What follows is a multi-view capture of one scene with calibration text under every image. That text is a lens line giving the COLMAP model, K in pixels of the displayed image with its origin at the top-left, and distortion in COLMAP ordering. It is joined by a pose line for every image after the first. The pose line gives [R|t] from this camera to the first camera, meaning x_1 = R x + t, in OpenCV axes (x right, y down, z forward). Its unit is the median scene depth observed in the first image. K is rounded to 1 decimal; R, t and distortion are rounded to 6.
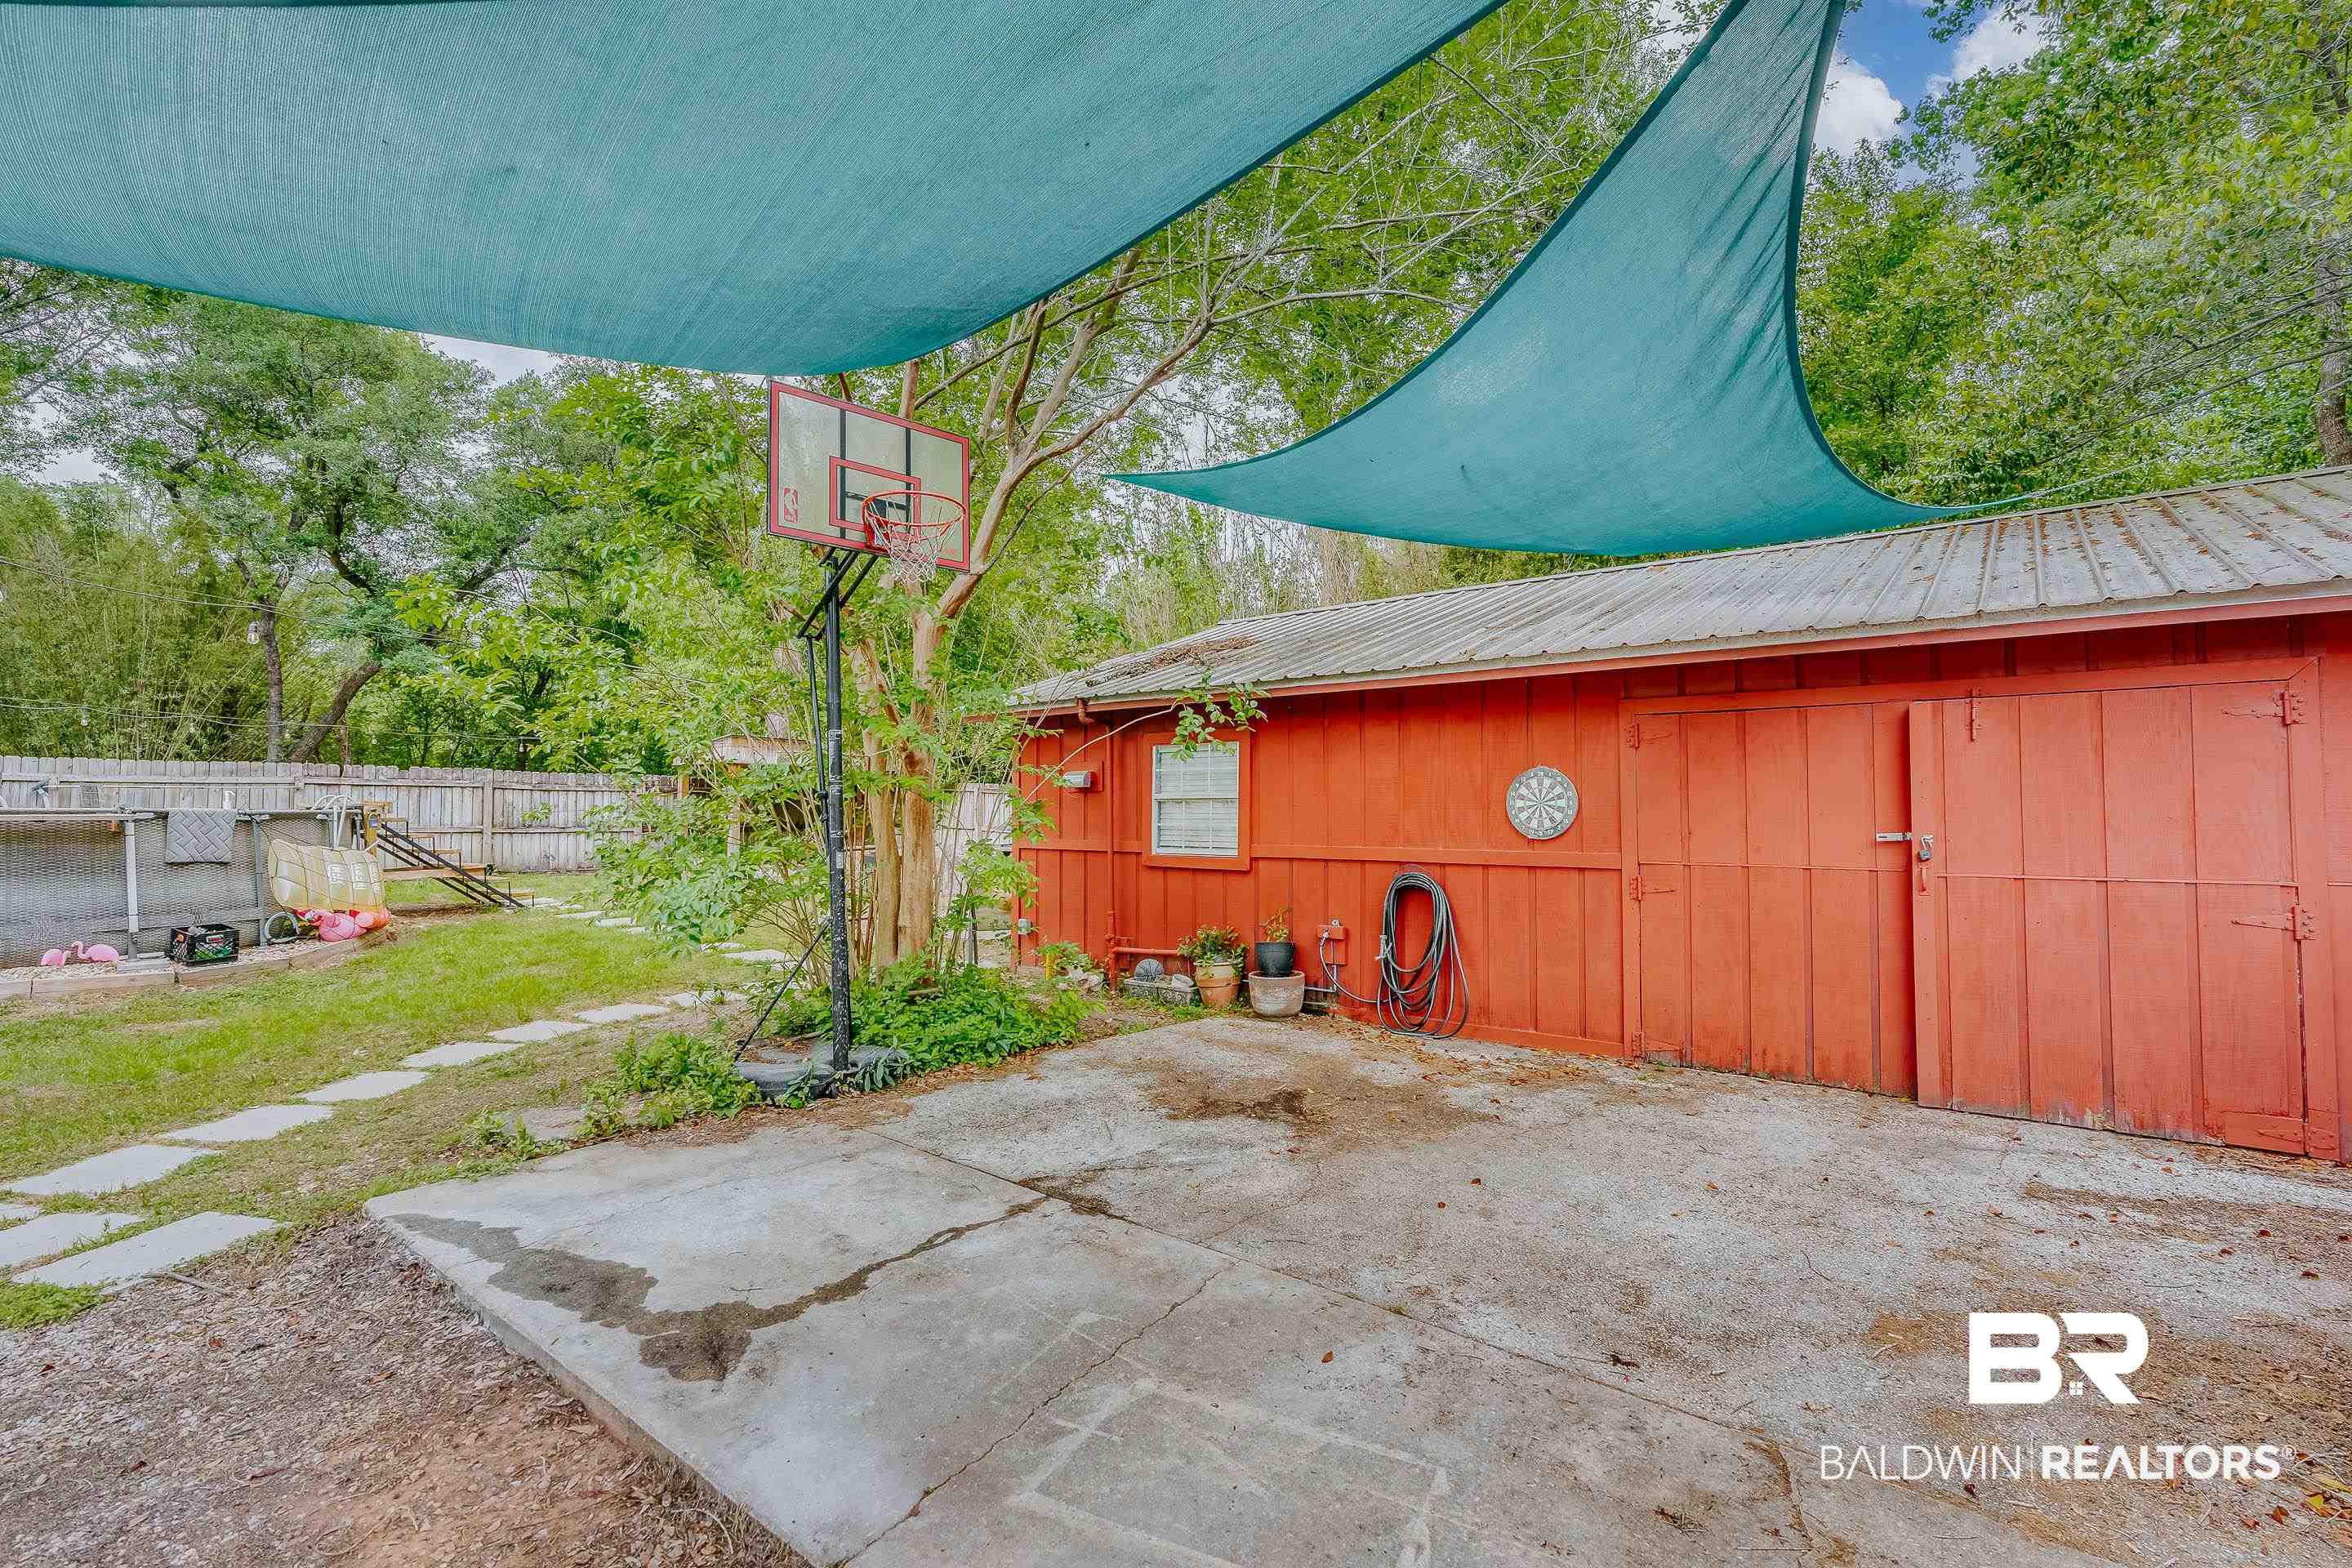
lens RADIAL K [[1104.5, 0, 1172.8], [0, 1104.5, 782.1], [0, 0, 1]] dist [0.000052, 0.000322]
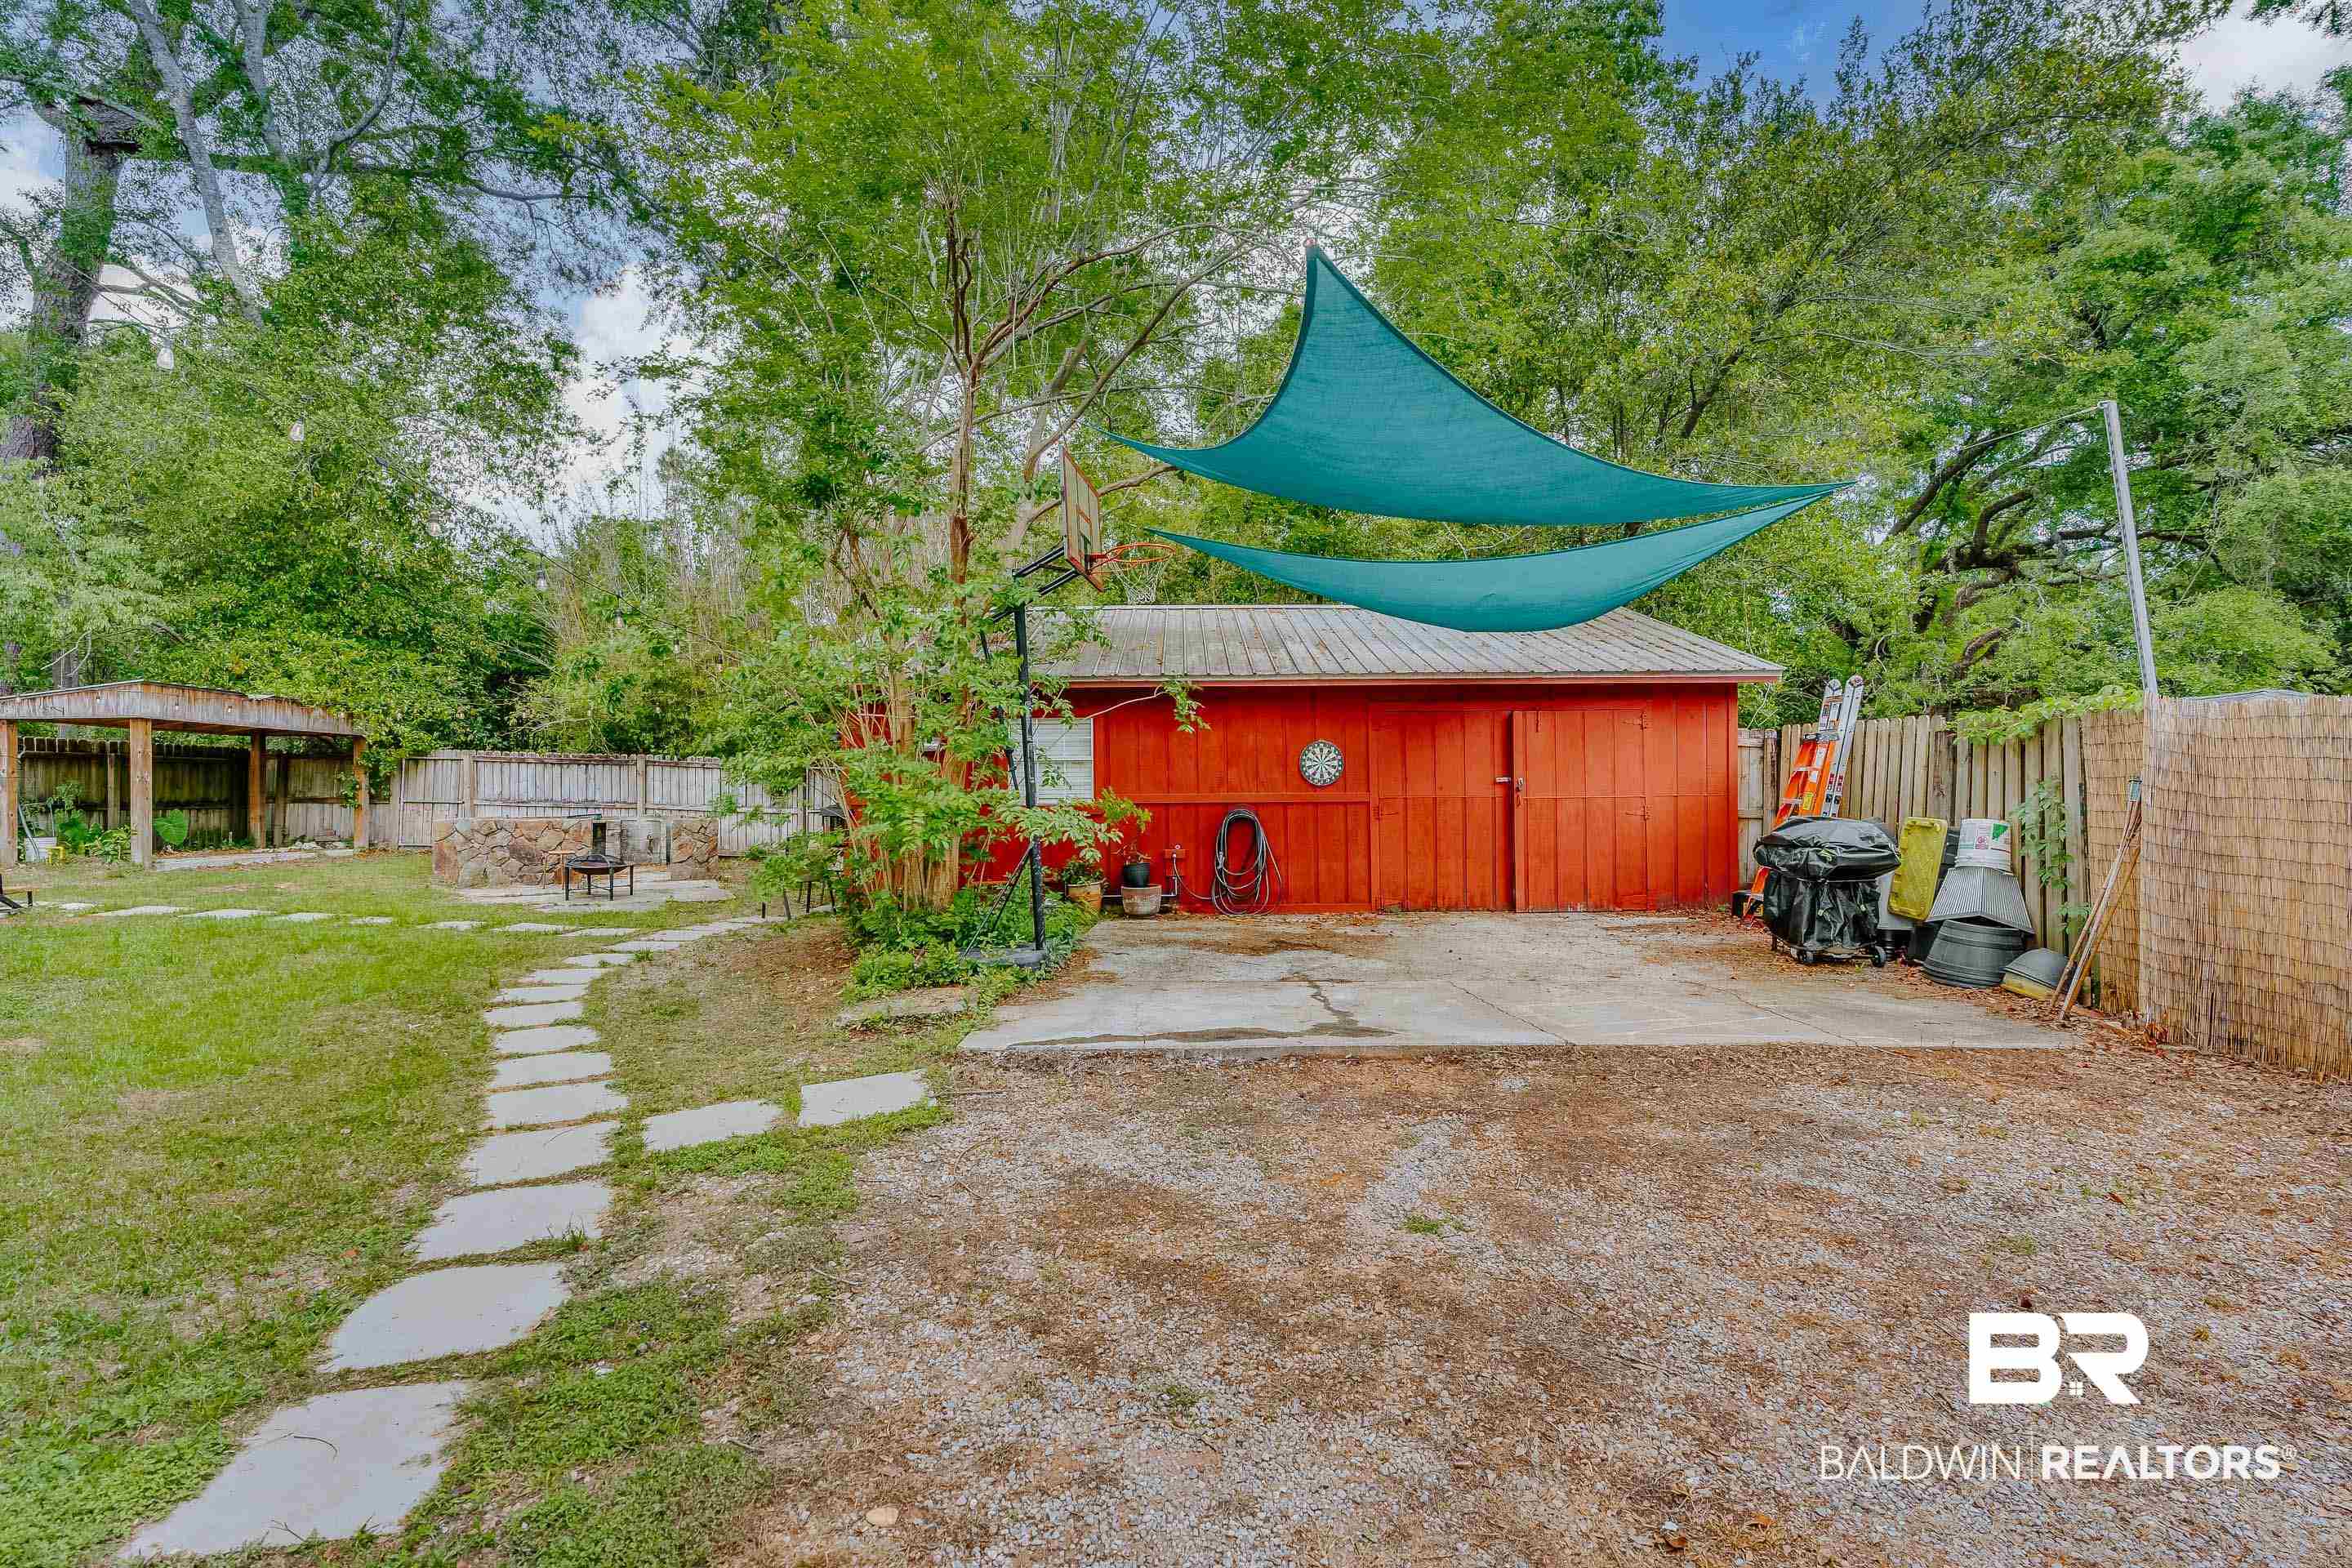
lens RADIAL K [[1104.5, 0, 1172.8], [0, 1104.5, 782.1], [0, 0, 1]] dist [0.000052, 0.000322]
pose [[0.758293, 0.000678, 0.651914, -0.925103], [-0.009919, 0.999896, 0.010498, 0.032962], [-0.651839, -0.014427, 0.758220, -0.097250]]
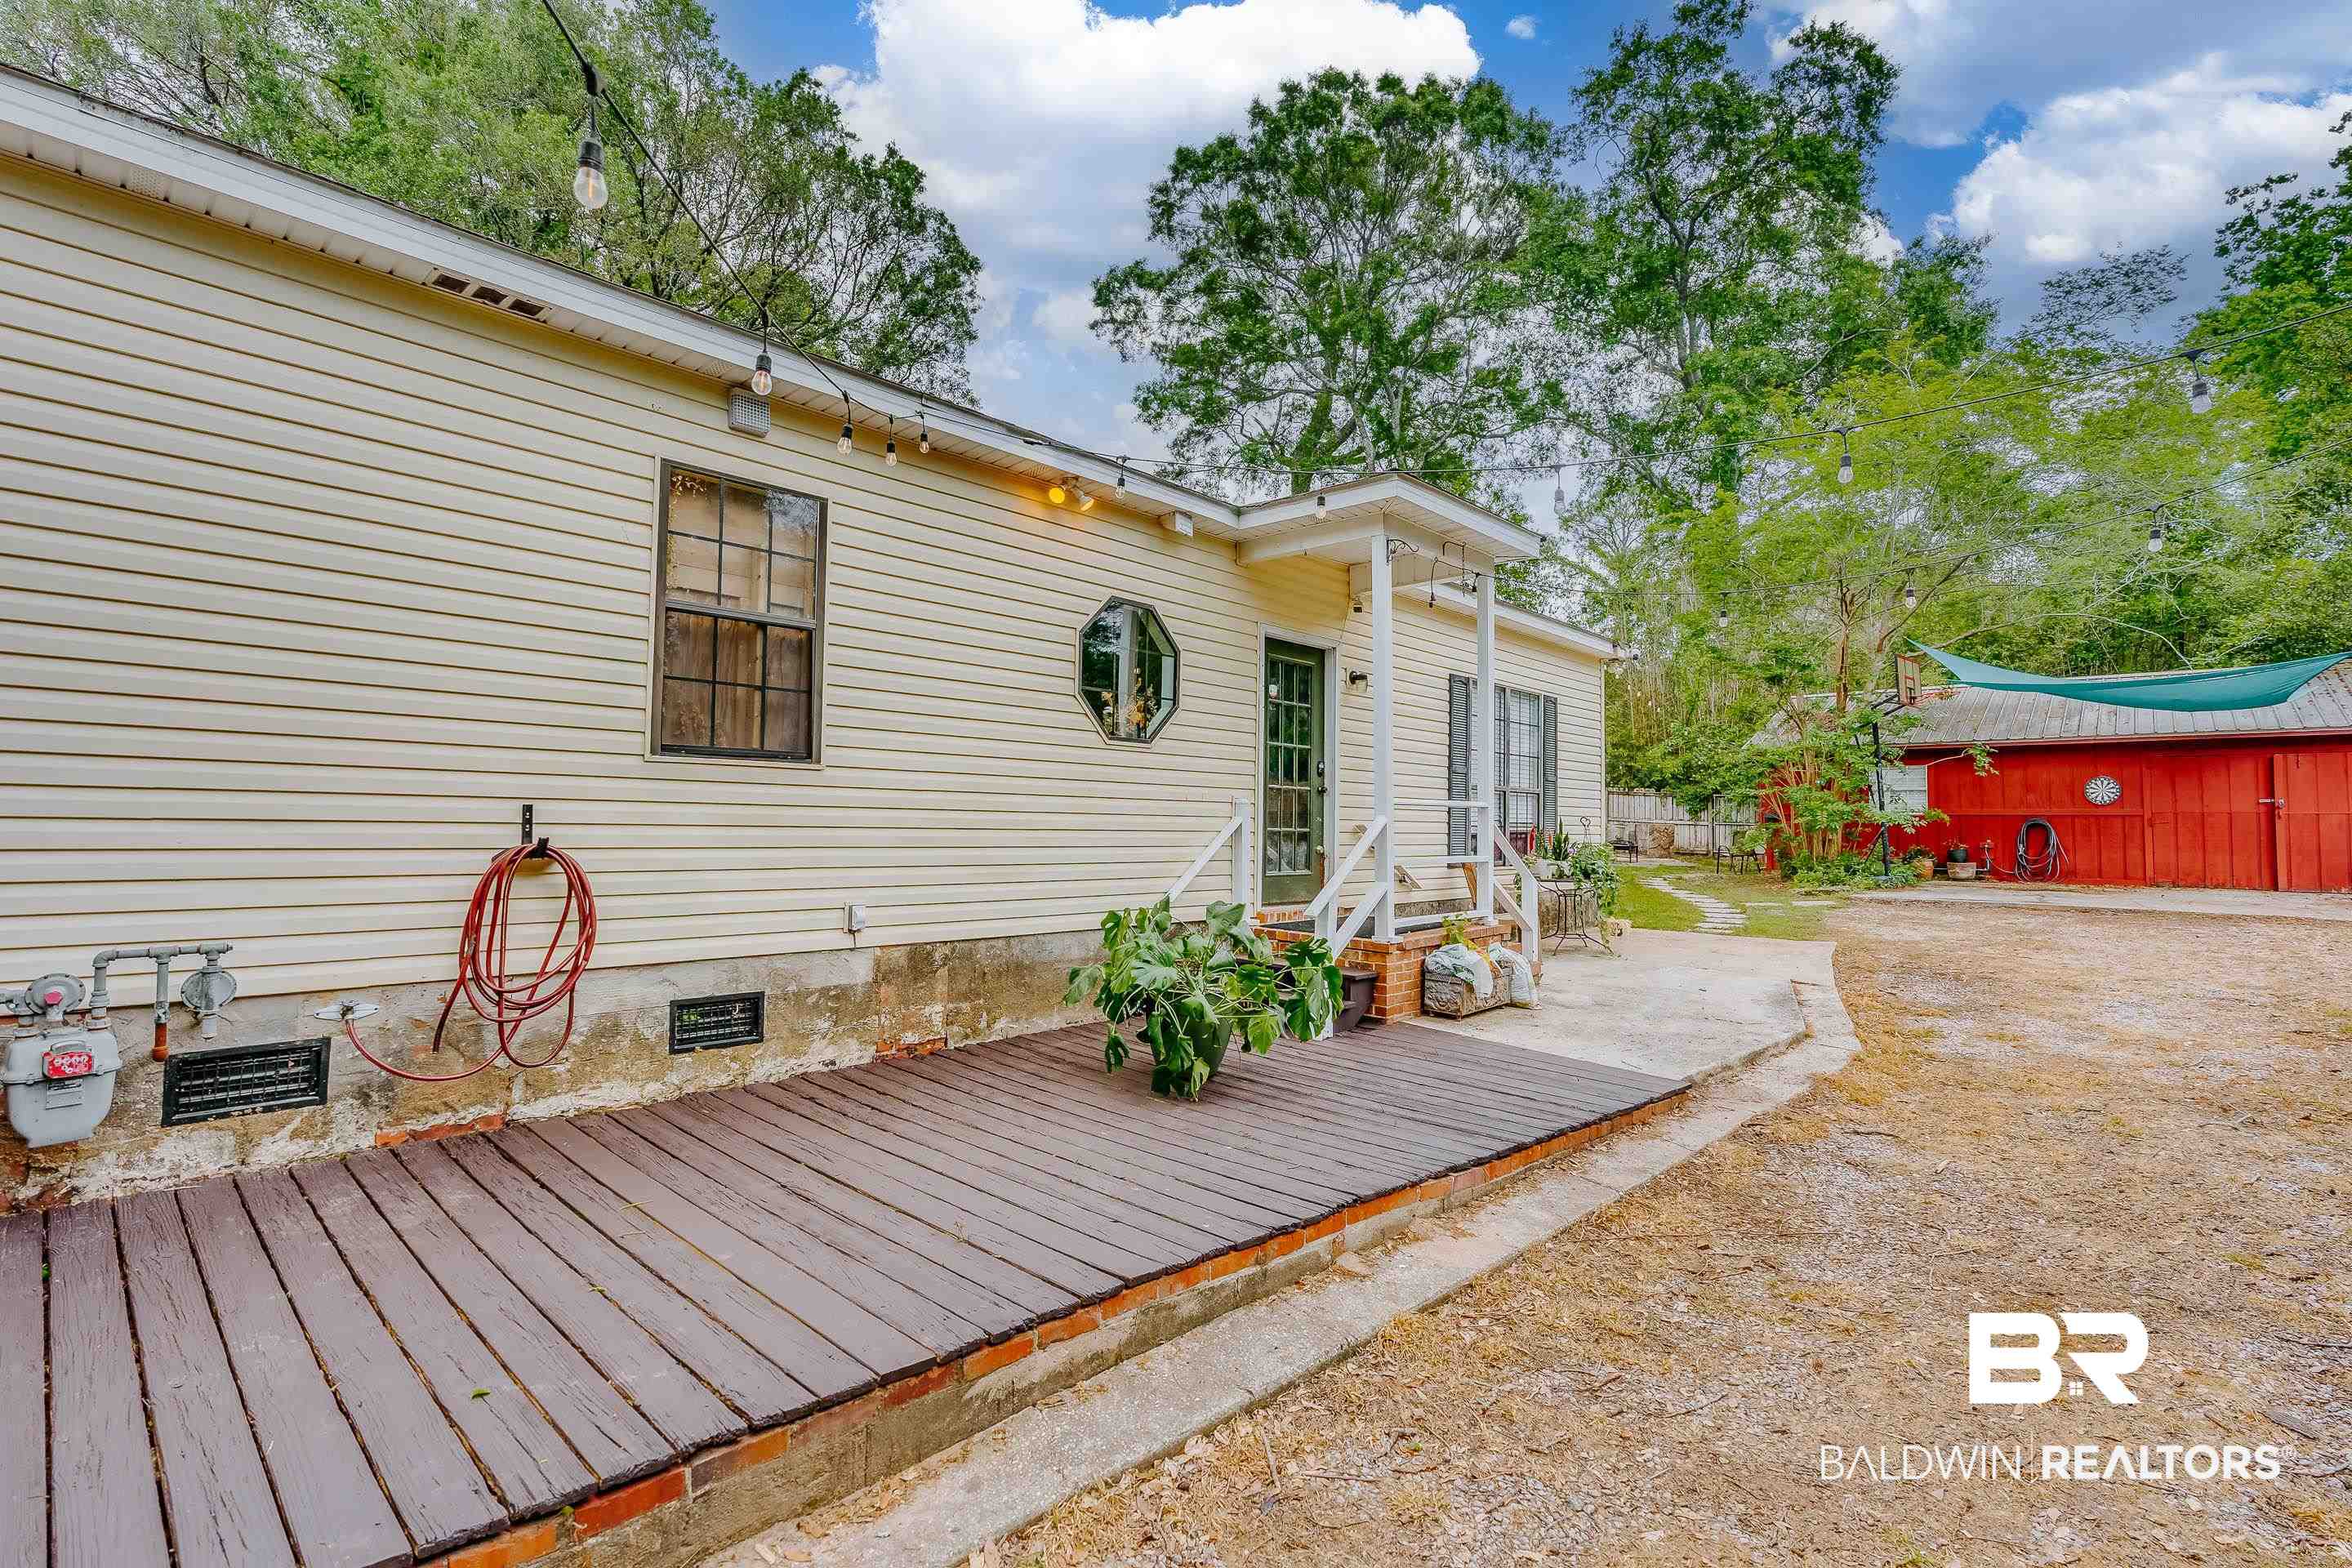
lens RADIAL K [[1058.8, 0, 1172.9], [0, 1058.8, 787.5], [0, 0, 1]] dist [-0.002706, 0.000768]
pose [[0.999733, 0.008137, -0.021608, -1.858960], [-0.008261, 0.999950, -0.005692, 0.045024], [0.021561, 0.005869, 0.999750, -1.586567]]
